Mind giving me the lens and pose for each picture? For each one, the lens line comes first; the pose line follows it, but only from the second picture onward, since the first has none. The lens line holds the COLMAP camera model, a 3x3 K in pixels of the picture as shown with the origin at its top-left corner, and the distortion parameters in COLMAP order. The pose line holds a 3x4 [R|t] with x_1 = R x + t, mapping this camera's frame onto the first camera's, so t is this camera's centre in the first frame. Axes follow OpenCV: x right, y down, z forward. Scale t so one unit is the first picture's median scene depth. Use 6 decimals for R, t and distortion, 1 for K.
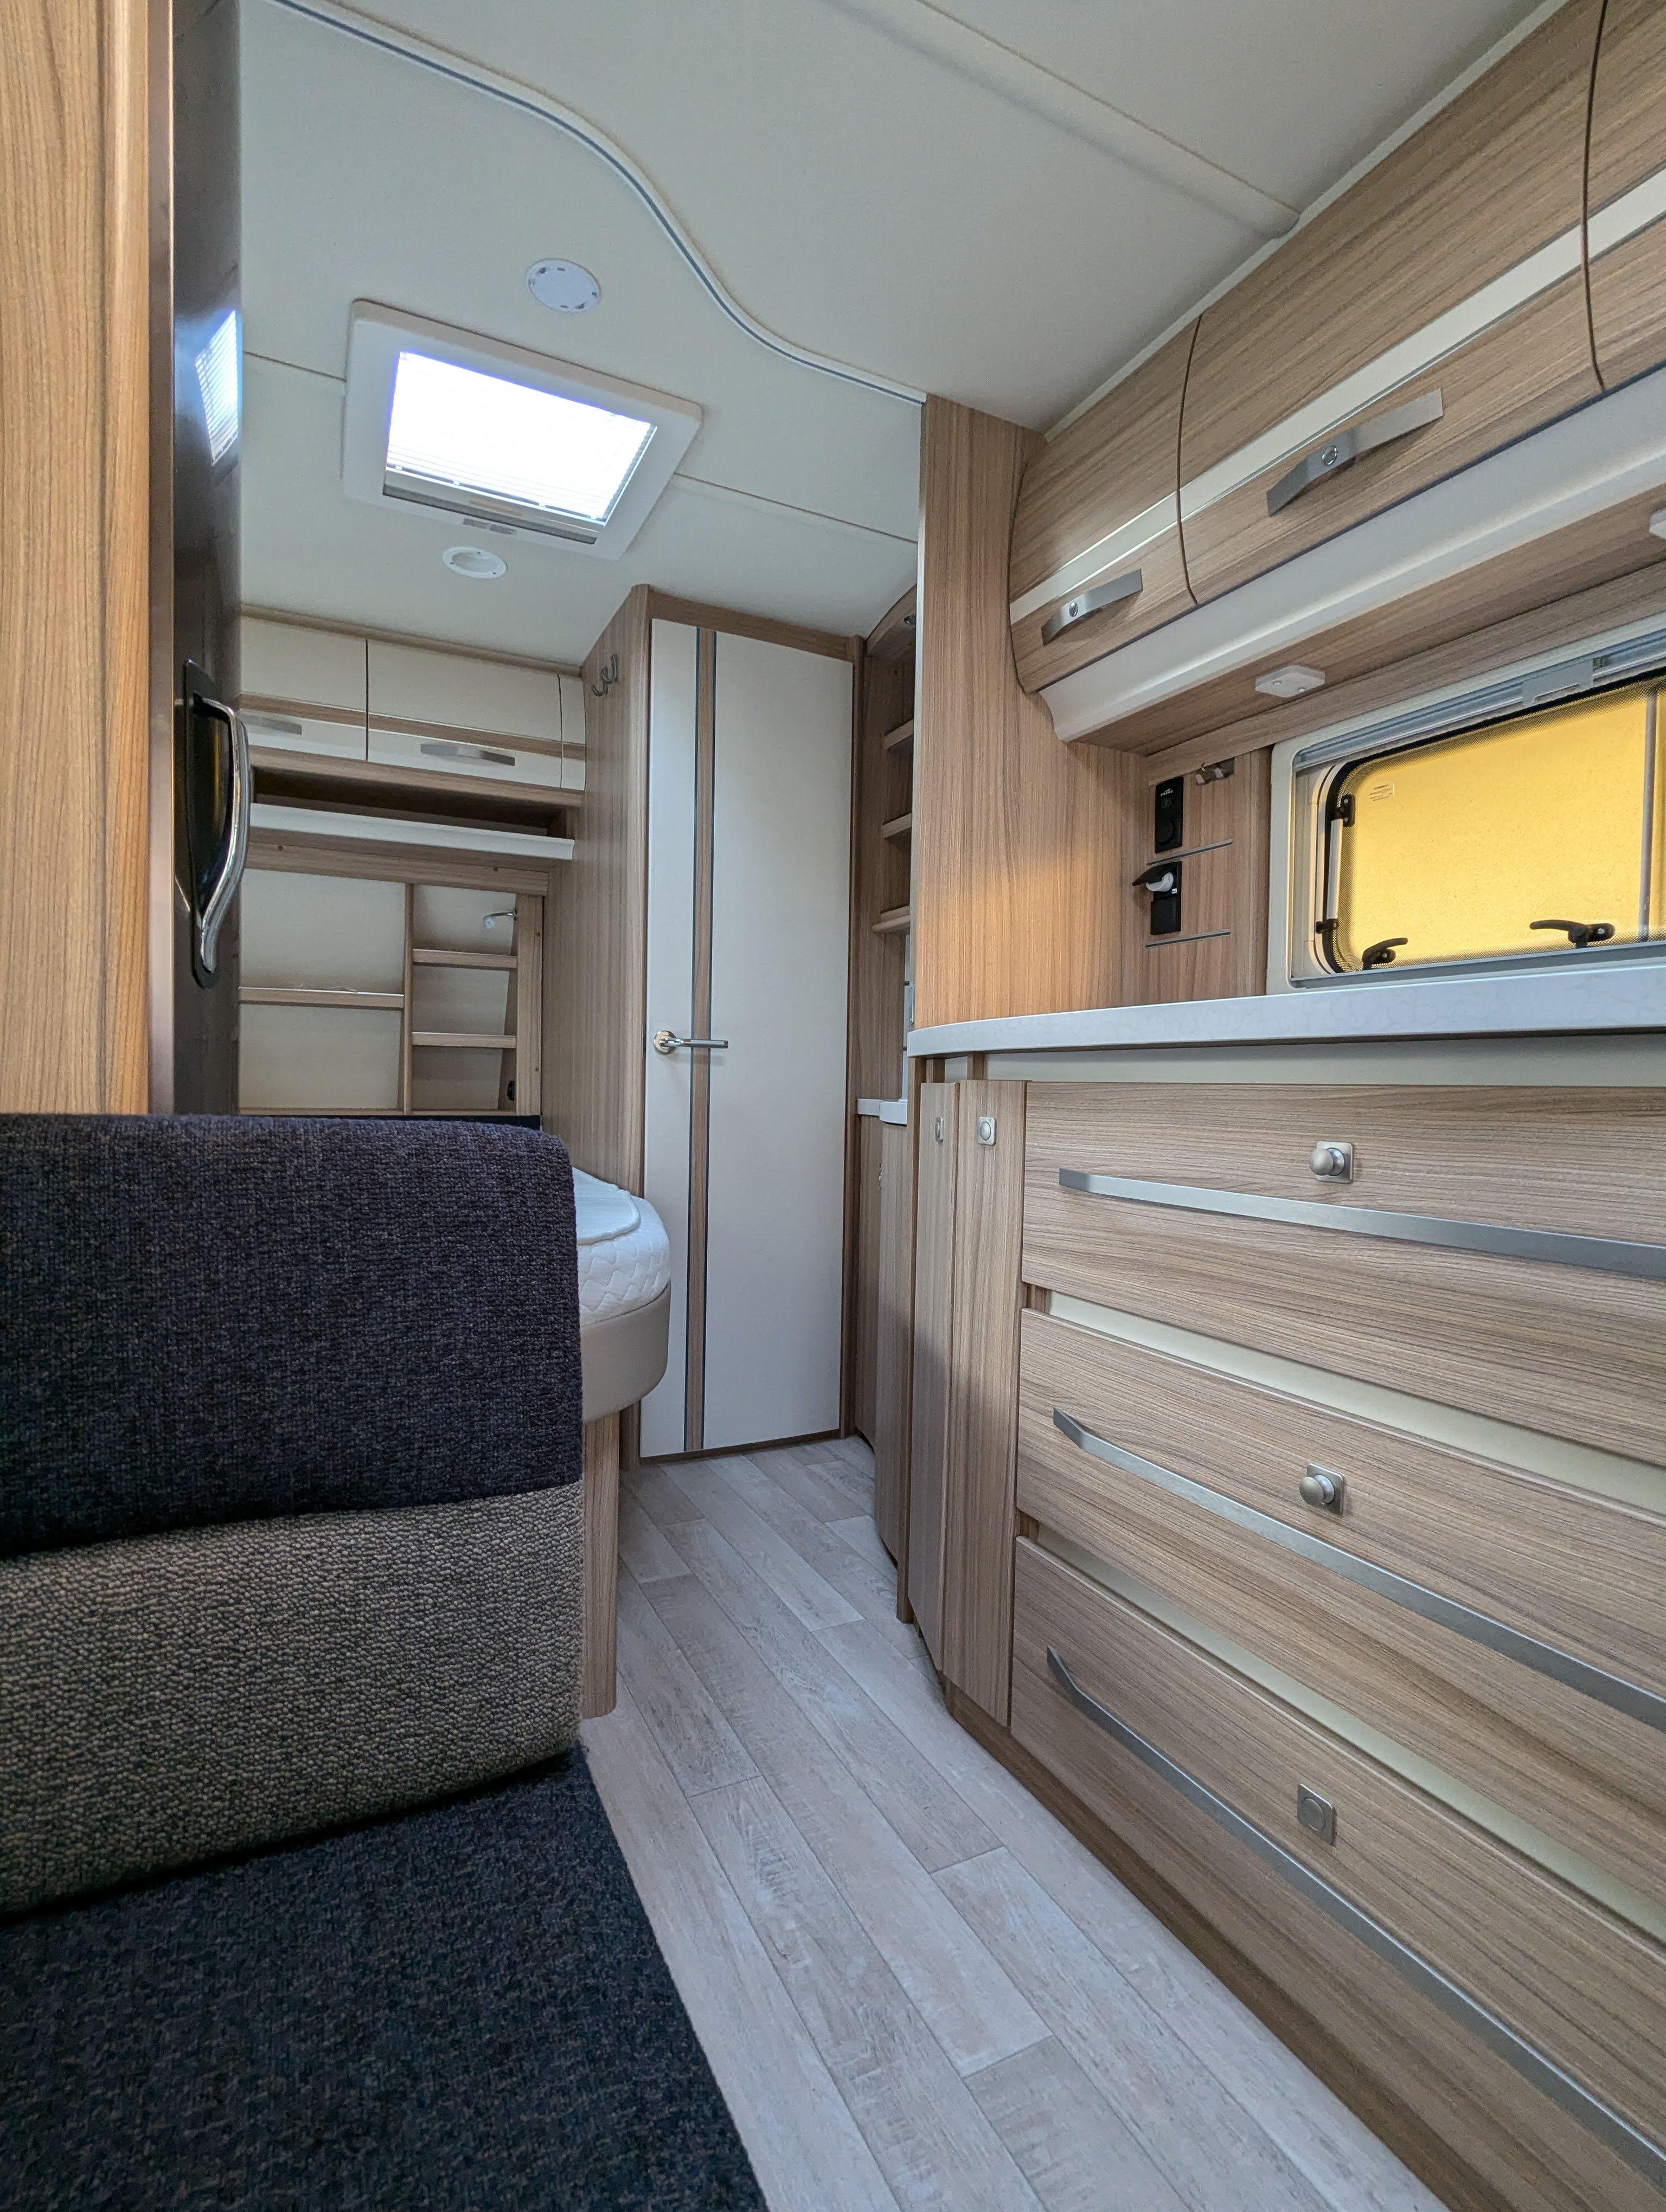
lens RADIAL K [[1062.0, 0, 828.4], [0, 1062.0, 1110.5], [0, 0, 1]] dist [0.001723, -0.000351]
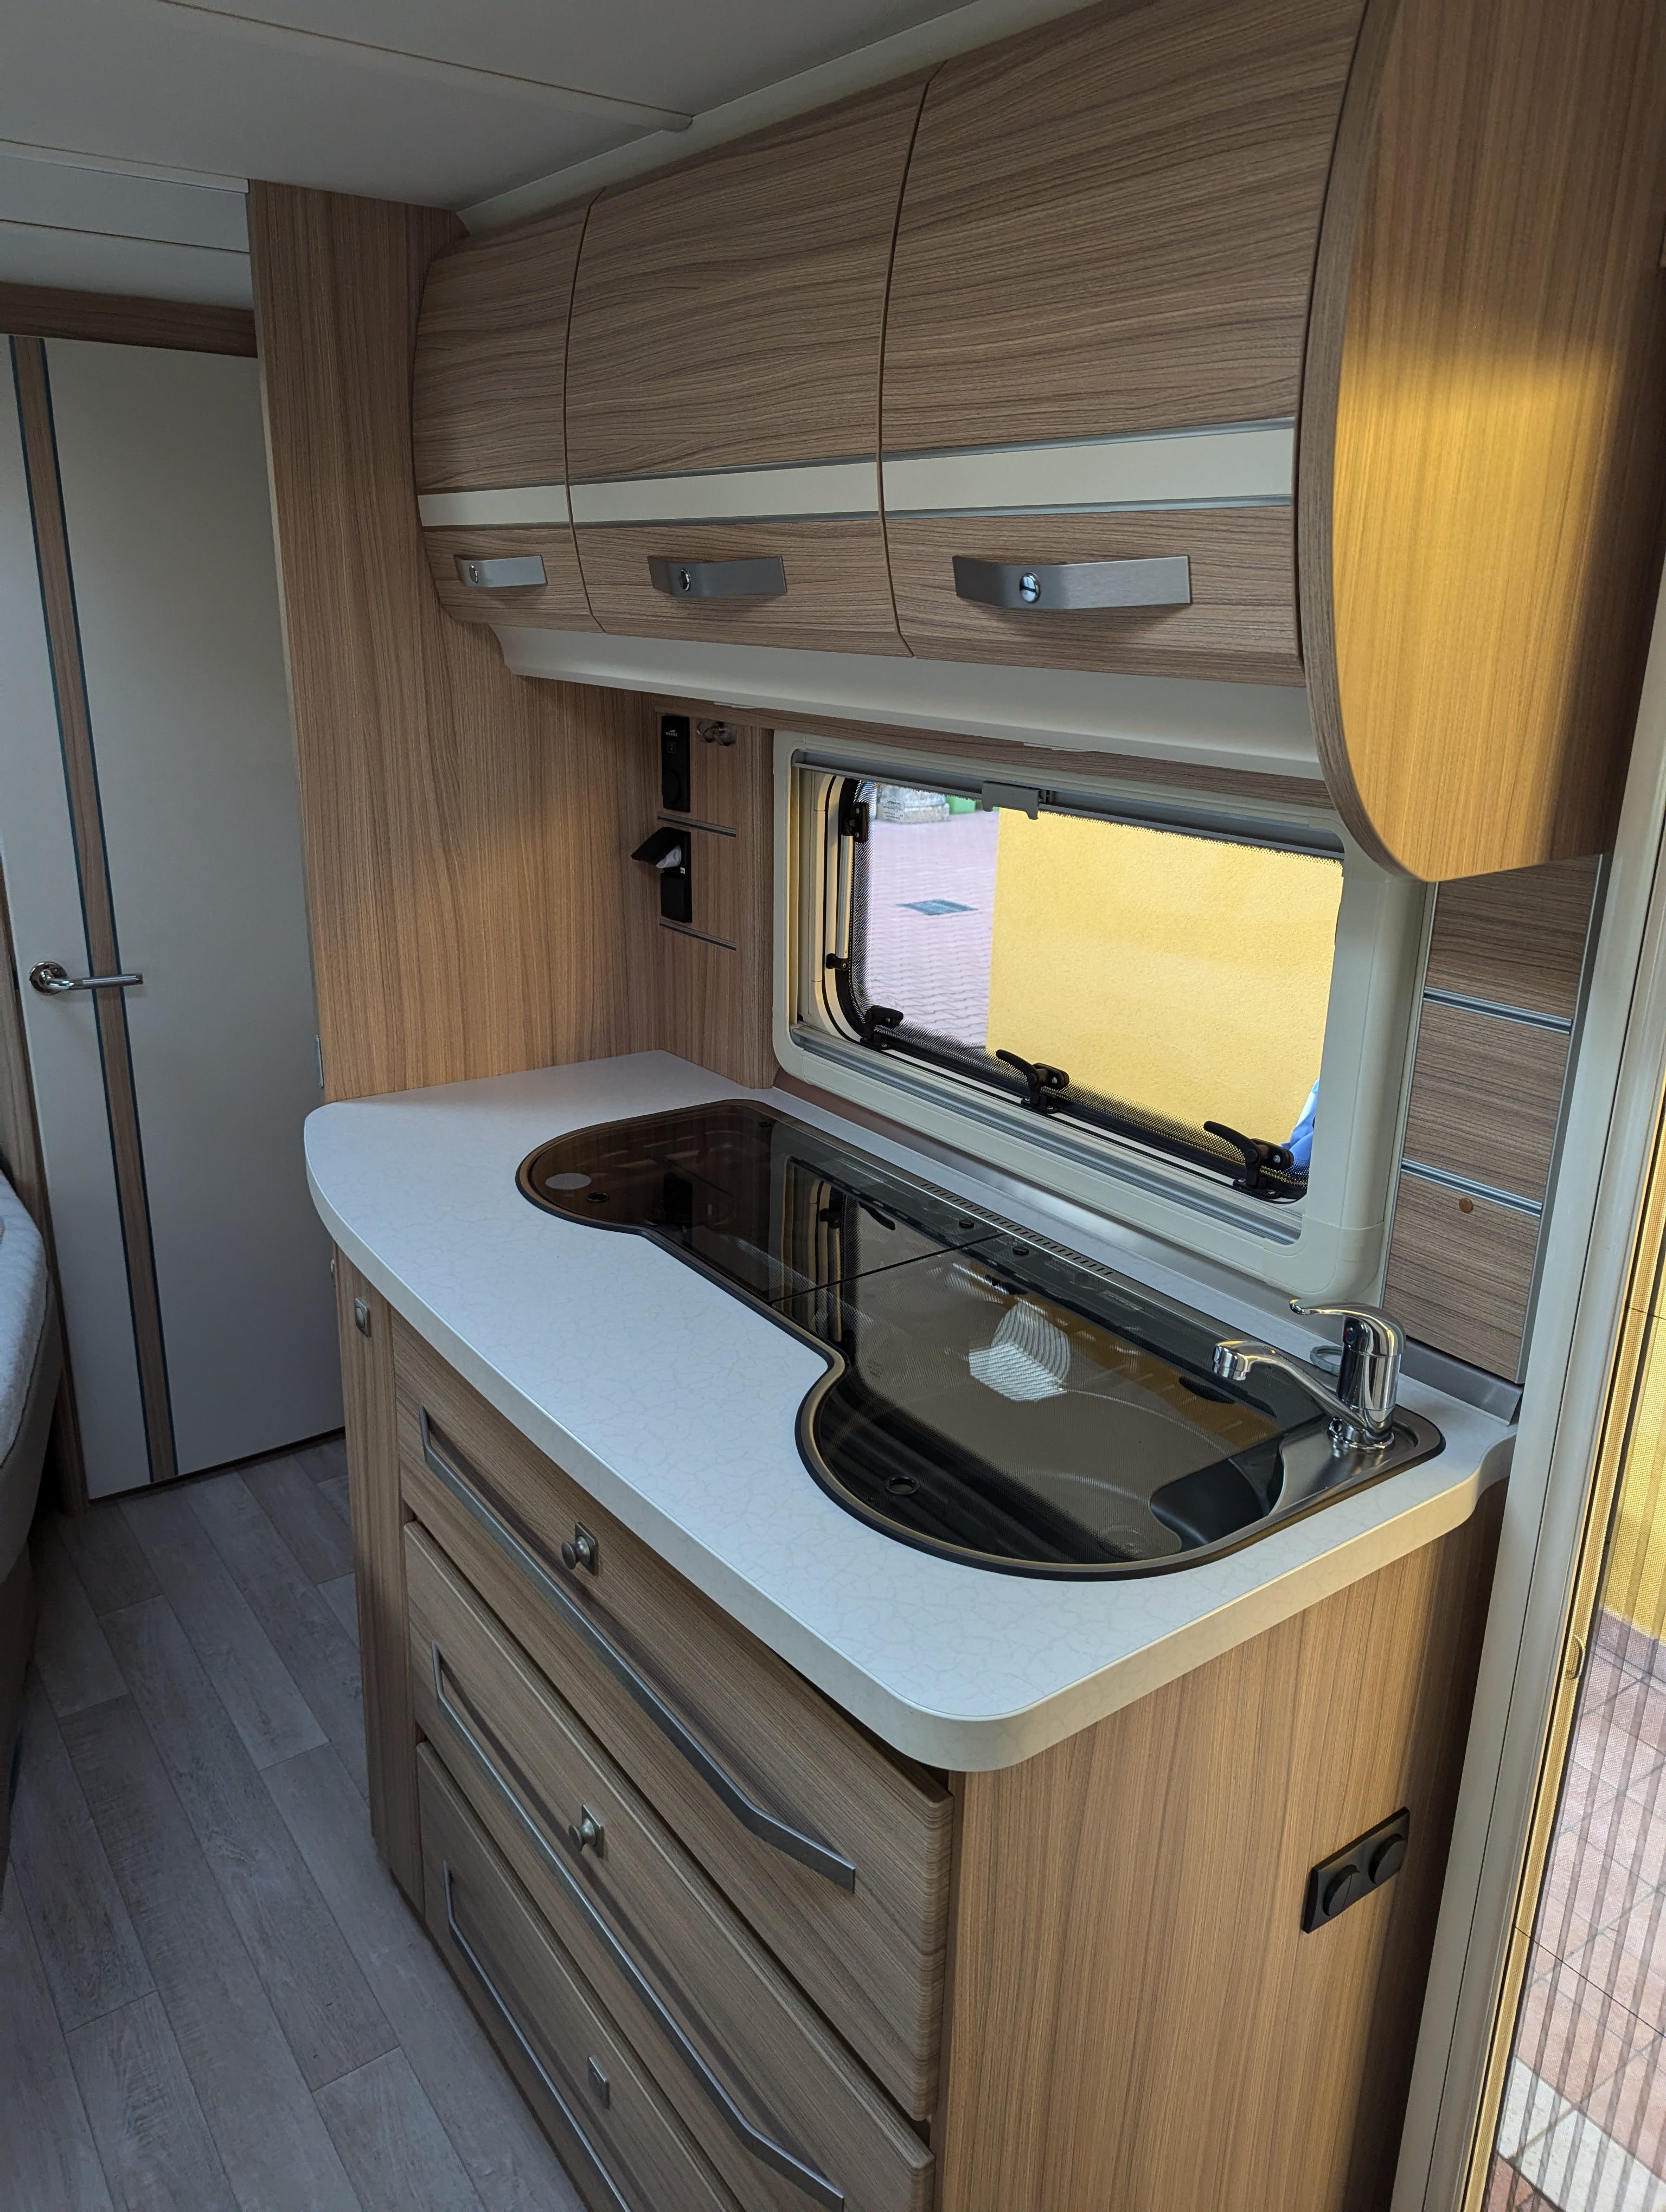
lens RADIAL K [[1571.2, 0, 830.7], [0, 1571.2, 1082.5], [0, 0, 1]] dist [0.043436, -0.033603]
pose [[0.985793, -0.048633, 0.160767, 0.266739], [0.001165, 0.959121, 0.282994, -0.421966], [-0.167958, -0.278786, 0.945552, -0.152330]]
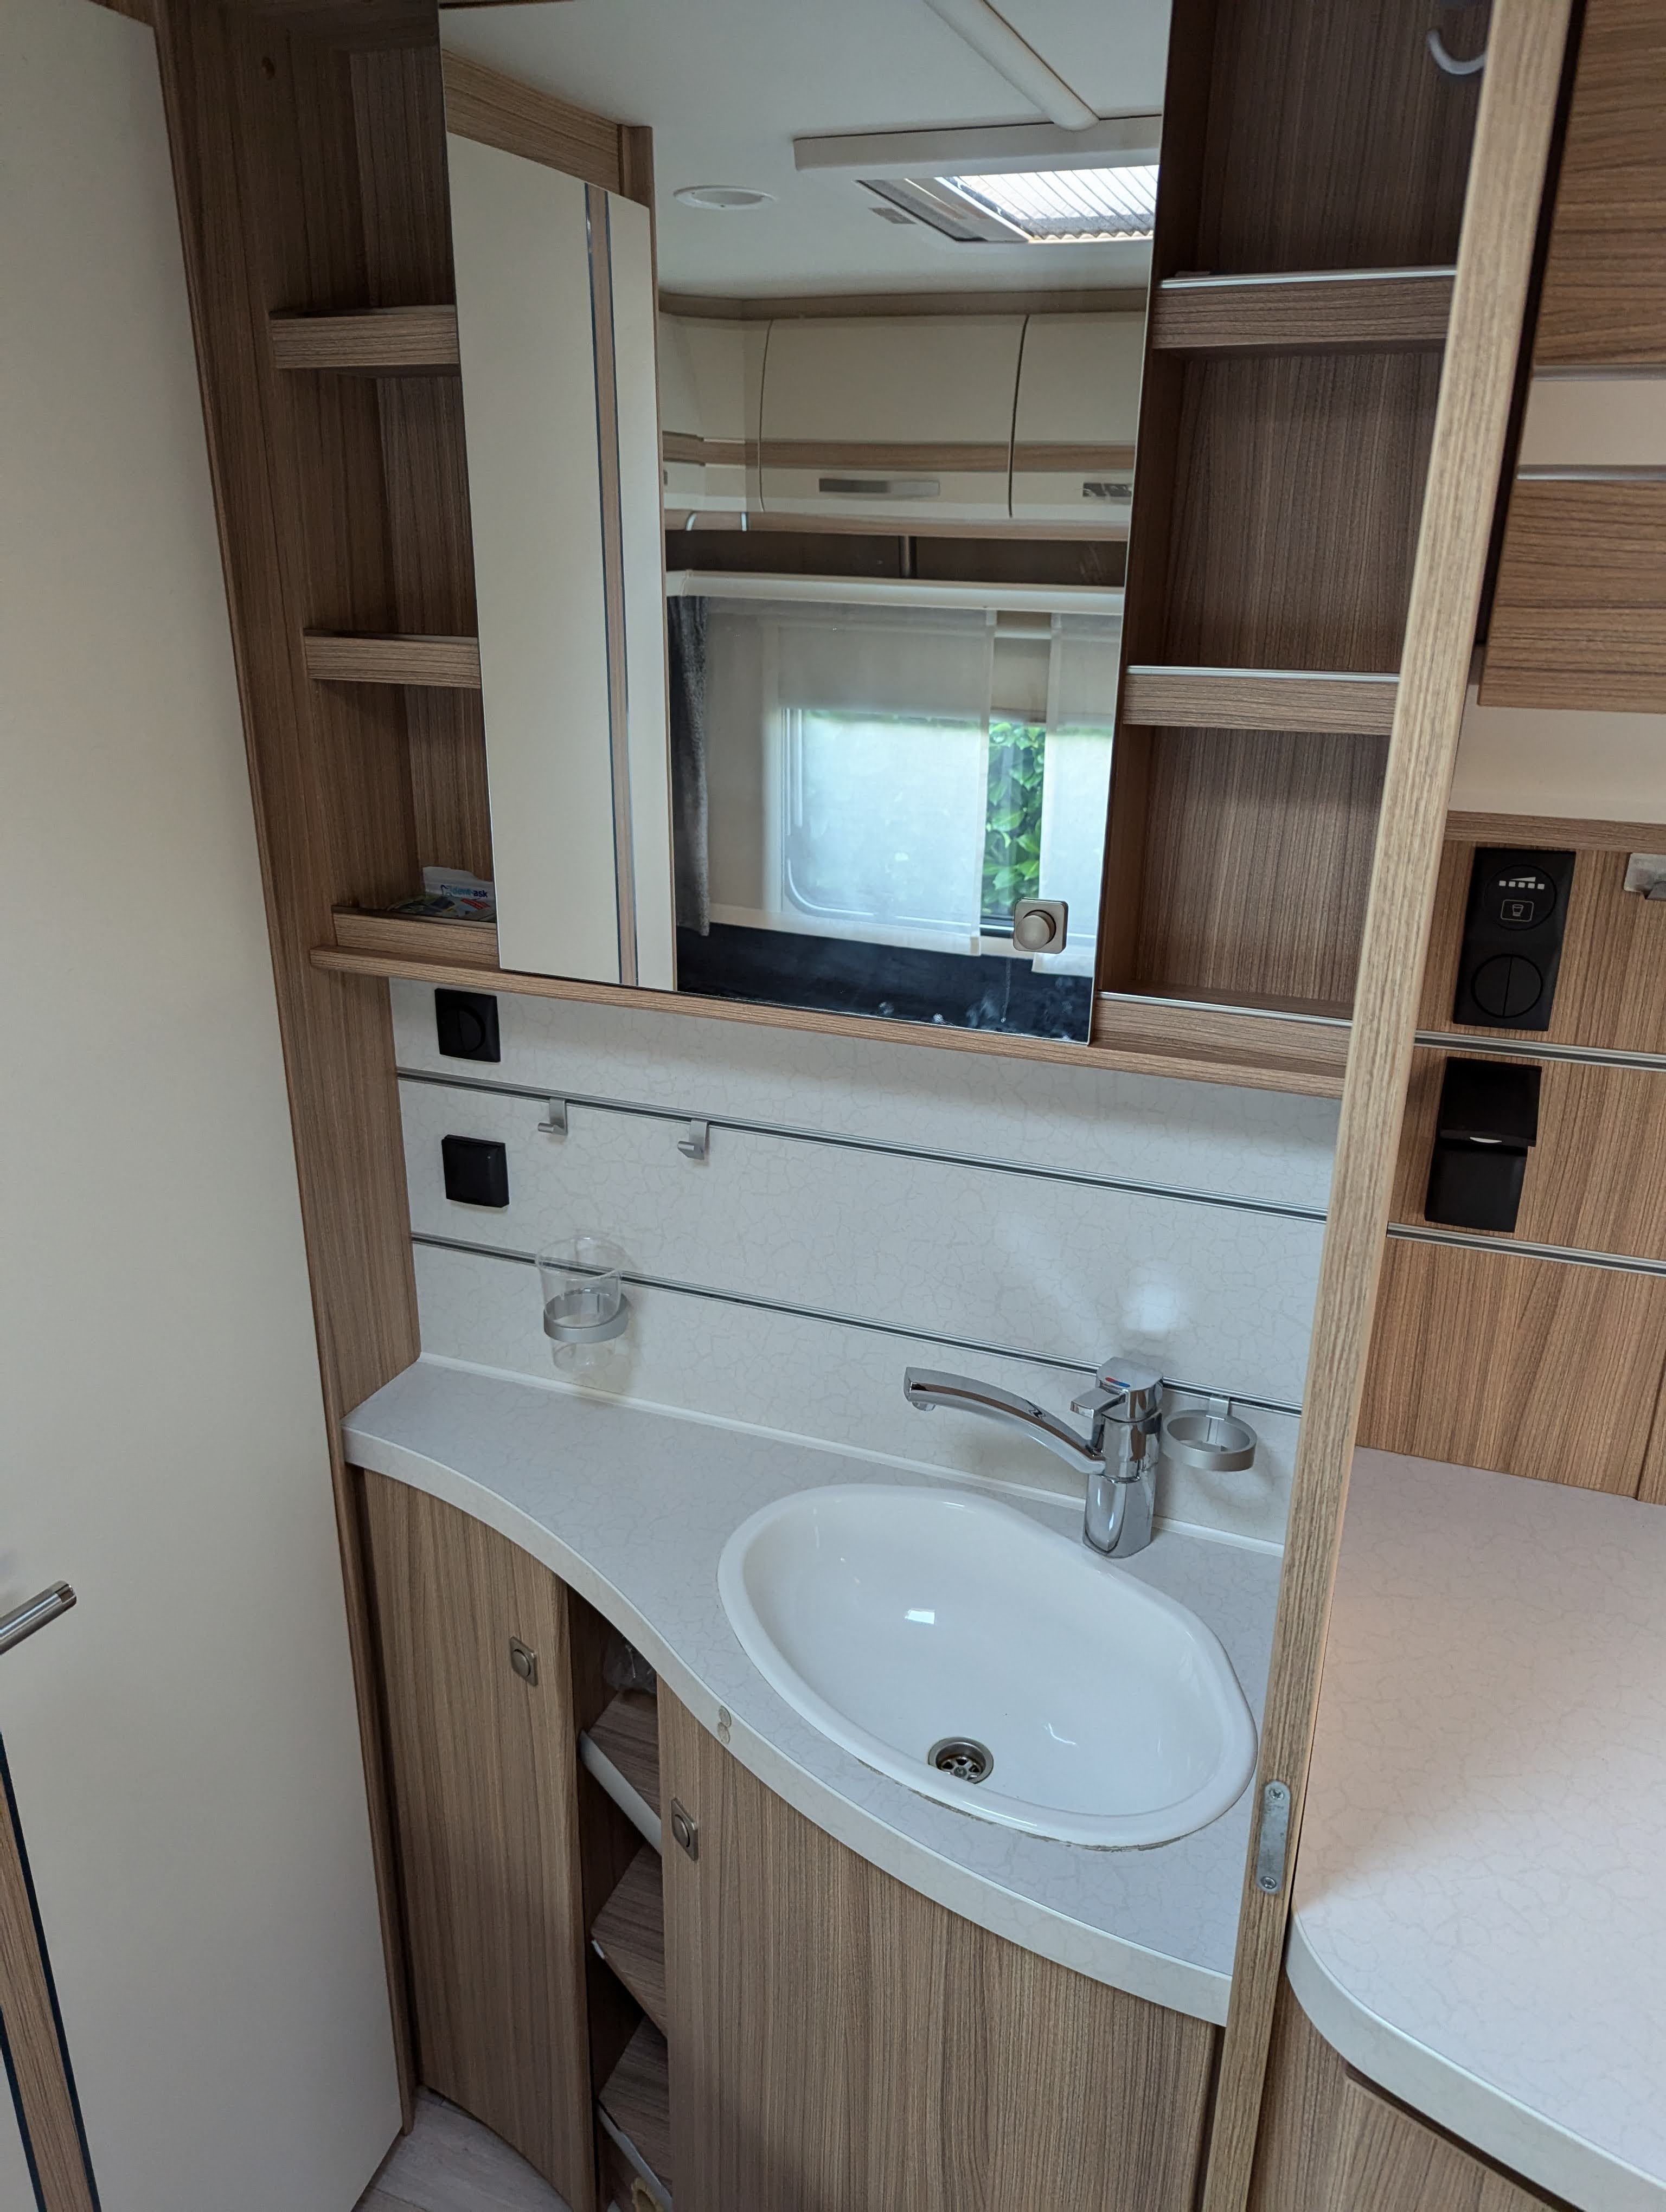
lens RADIAL K [[1571.2, 0, 833.3], [0, 1571.2, 1128.3], [0, 0, 1]] dist [0.043436, -0.033603]
pose [[0.732258, -0.249856, 0.633537, -0.264930], [0.009055, 0.933757, 0.357792, -0.471295], [-0.680967, -0.256260, 0.686014, 0.849373]]
